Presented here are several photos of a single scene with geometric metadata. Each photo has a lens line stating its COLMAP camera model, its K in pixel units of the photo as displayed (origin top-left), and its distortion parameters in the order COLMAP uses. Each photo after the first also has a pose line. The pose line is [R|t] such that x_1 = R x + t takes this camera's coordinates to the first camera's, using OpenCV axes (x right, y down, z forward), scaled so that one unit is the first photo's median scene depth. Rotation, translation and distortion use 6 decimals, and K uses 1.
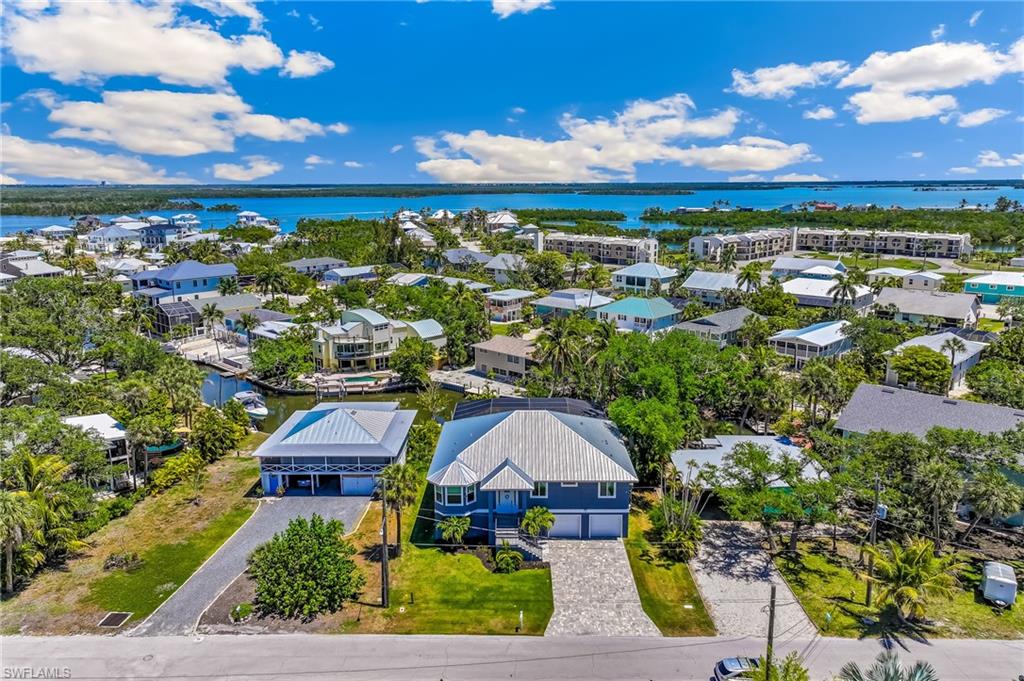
lens RADIAL K [[715.4, 0, 512.0], [0, 715.4, 340.5], [0, 0, 1]] dist [0.013559, -0.000558]
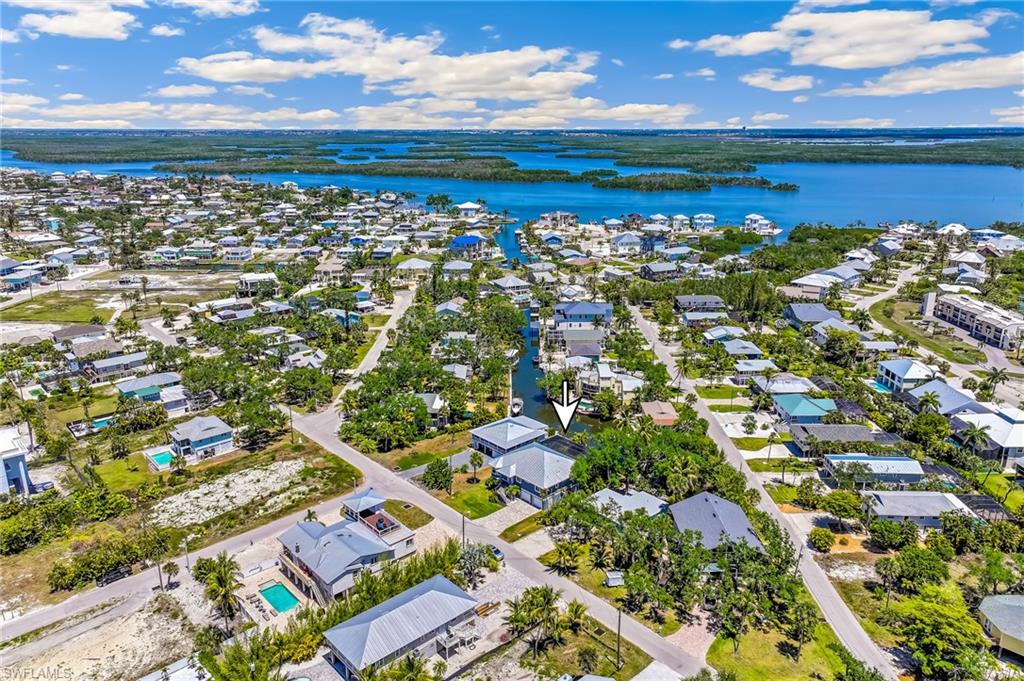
lens RADIAL K [[715.4, 0, 512.0], [0, 715.4, 340.5], [0, 0, 1]] dist [0.013559, -0.000558]
pose [[0.684890, 0.211765, -0.697196, 0.881554], [-0.156847, 0.977252, 0.142750, -0.330341], [0.711565, 0.011585, 0.702525, -0.423762]]
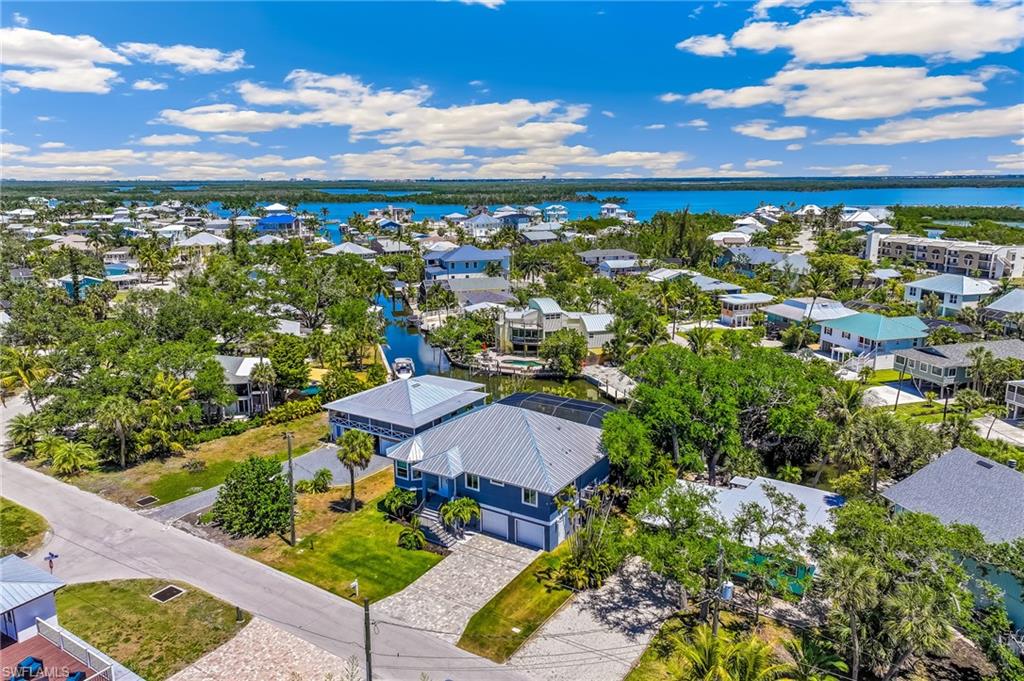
lens RADIAL K [[715.4, 0, 512.0], [0, 715.4, 340.5], [0, 0, 1]] dist [0.013559, -0.000558]
pose [[0.850000, 0.115828, -0.513891, 0.302495], [-0.111399, 0.992988, 0.039554, -0.018340], [0.514869, 0.023626, 0.856943, 0.082560]]
